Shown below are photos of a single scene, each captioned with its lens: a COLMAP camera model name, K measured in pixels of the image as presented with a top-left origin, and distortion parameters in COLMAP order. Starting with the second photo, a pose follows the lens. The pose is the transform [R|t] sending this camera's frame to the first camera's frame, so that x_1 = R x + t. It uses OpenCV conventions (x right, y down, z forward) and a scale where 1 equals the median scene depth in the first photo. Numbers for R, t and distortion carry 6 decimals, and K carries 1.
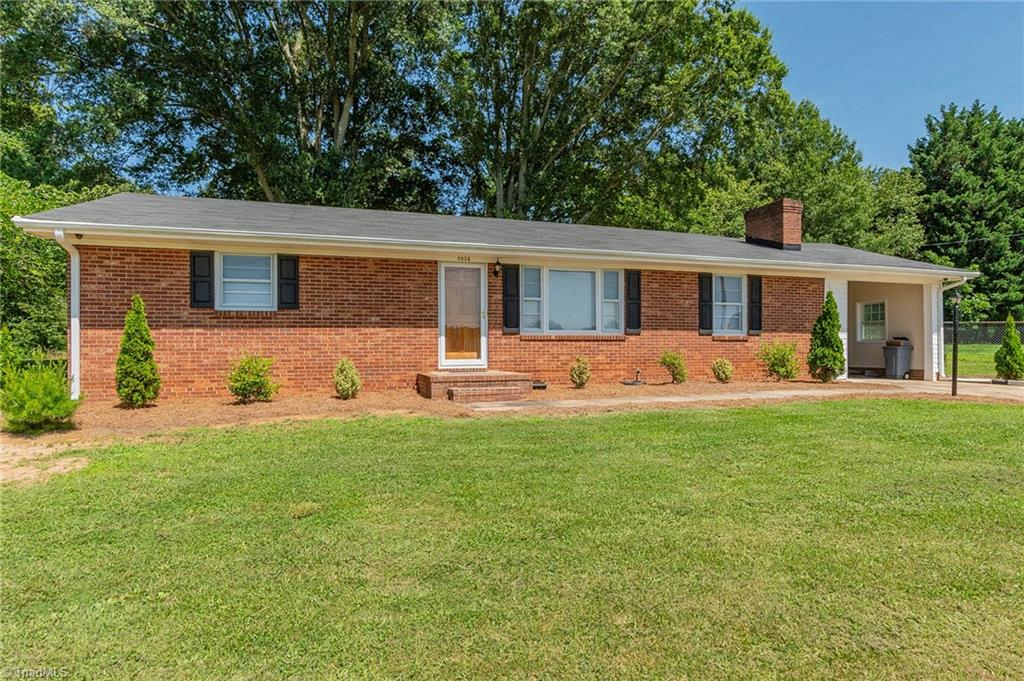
lens RADIAL K [[591.5, 0, 508.3], [0, 591.5, 343.2], [0, 0, 1]] dist [-0.002377, -0.001459]
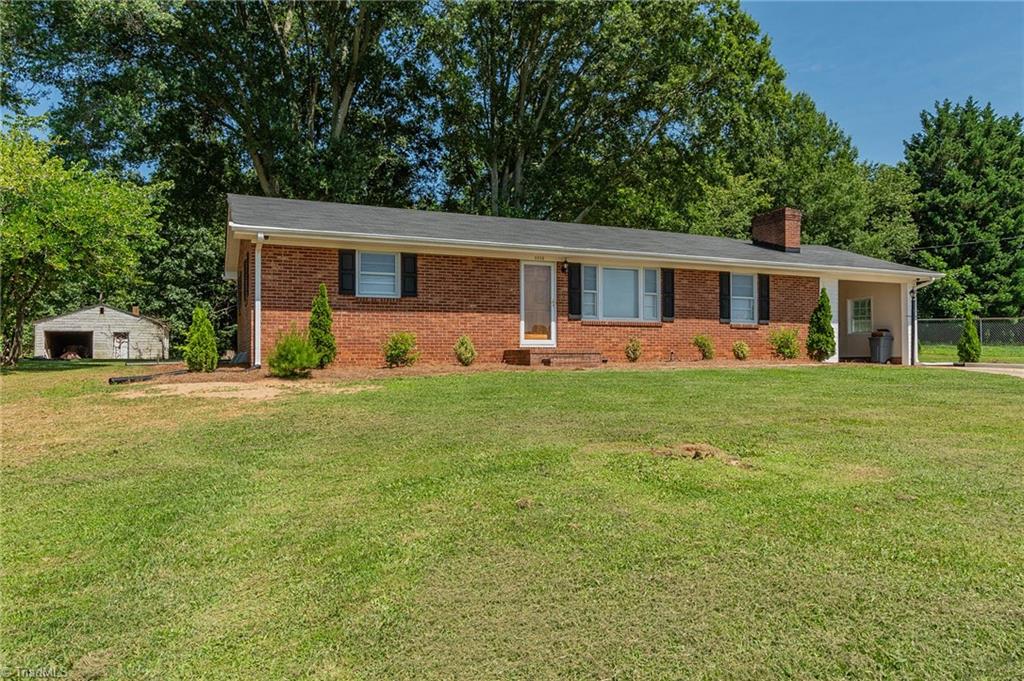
lens RADIAL K [[737.7, 0, 515.3], [0, 737.7, 343.0], [0, 0, 1]] dist [0.008099, -0.004238]
pose [[0.995236, 0.003593, 0.097428, -0.196684], [-0.002133, 0.999884, -0.015085, 0.041360], [-0.097471, 0.014805, 0.995128, -0.375443]]
